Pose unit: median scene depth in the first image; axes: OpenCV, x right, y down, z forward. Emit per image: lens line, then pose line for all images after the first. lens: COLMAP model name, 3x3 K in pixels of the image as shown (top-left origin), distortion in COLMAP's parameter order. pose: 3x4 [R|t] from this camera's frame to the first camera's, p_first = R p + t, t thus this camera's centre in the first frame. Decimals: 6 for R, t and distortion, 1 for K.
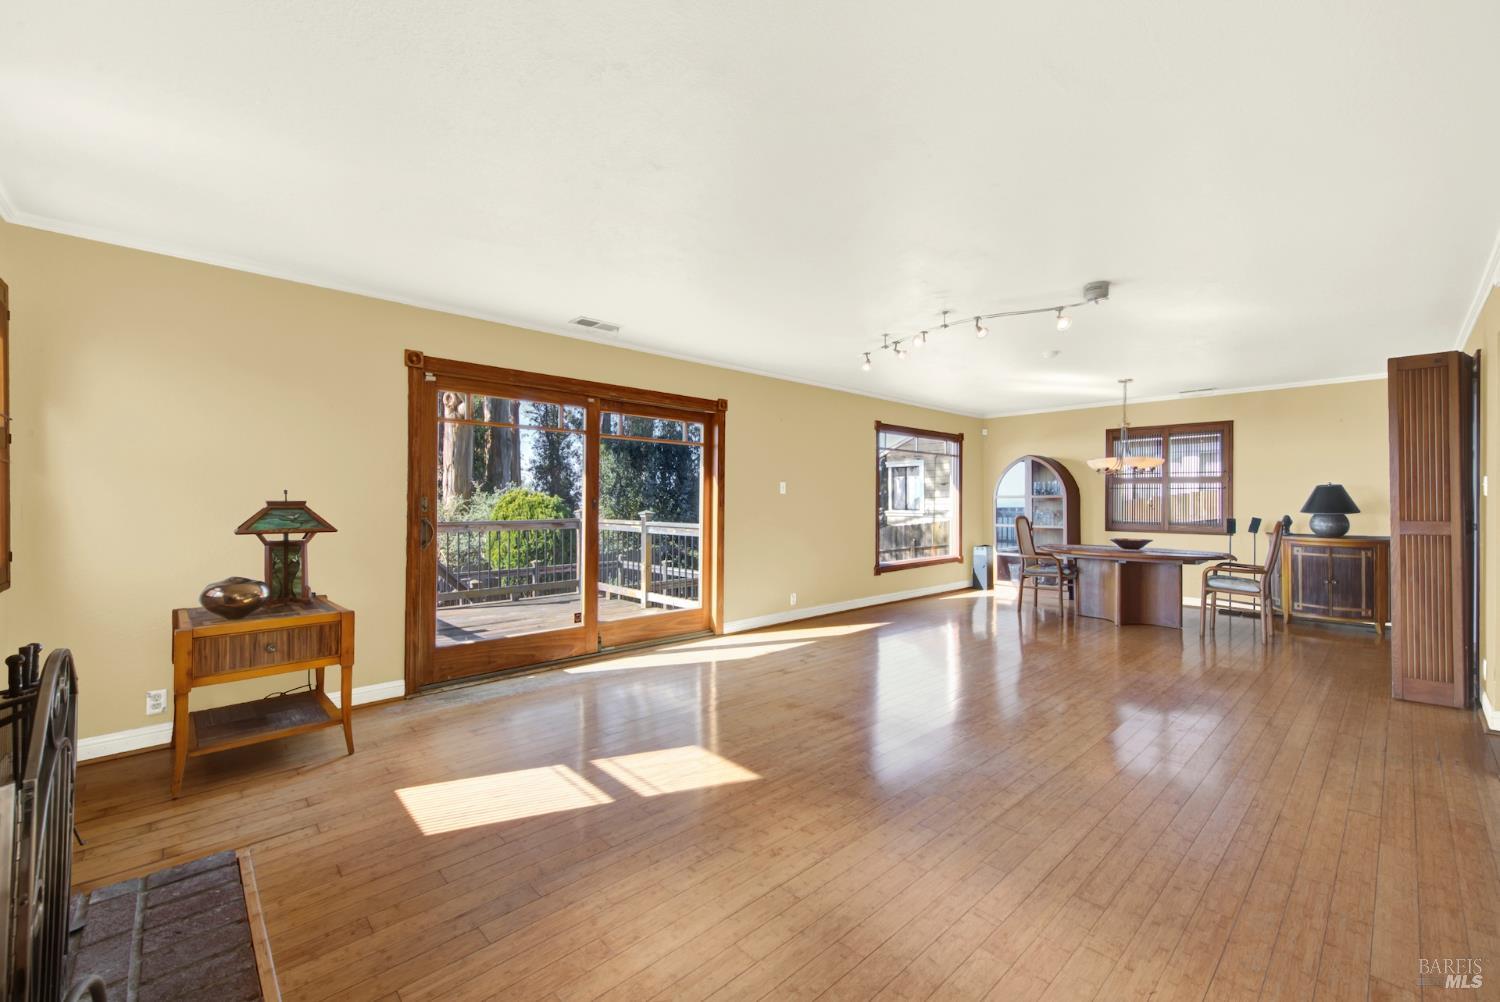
lens RADIAL K [[618.0, 0, 750.0], [0, 618.0, 493.9], [0, 0, 1]] dist [-0.001163, -0.000165]
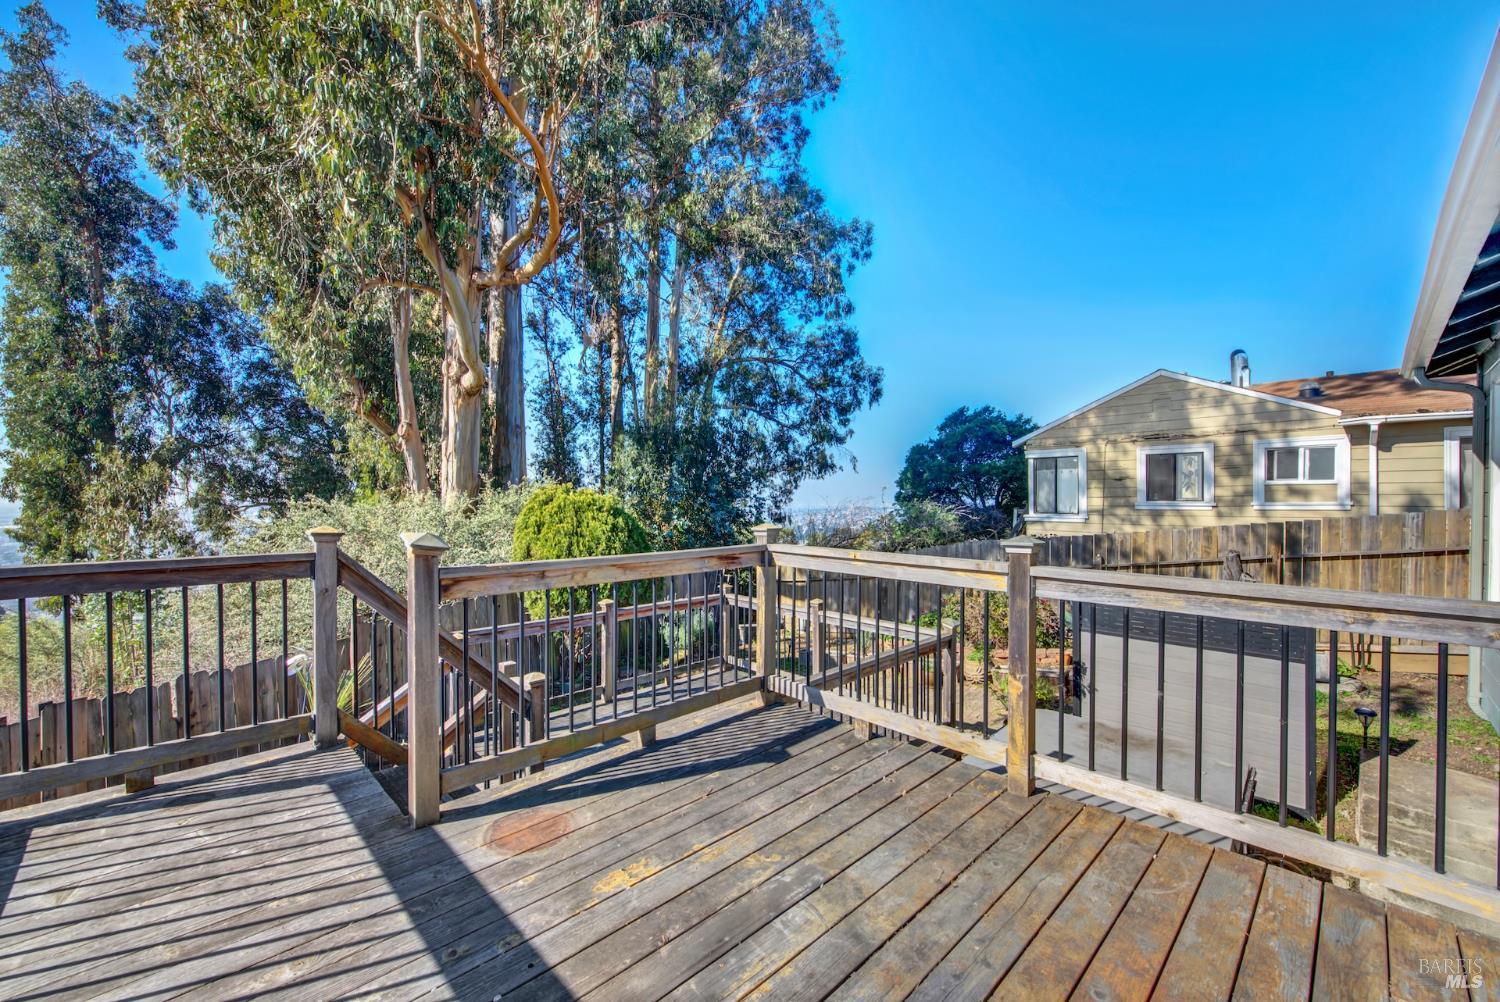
lens RADIAL K [[604.7, 0, 750.0], [0, 604.7, 501.0], [0, 0, 1]] dist [0.000311, 0.000041]
pose [[0.999771, 0.004402, 0.020942, -0.139902], [-0.004708, 0.999883, 0.014572, 0.000392], [-0.020875, -0.014667, 0.999674, 0.257518]]
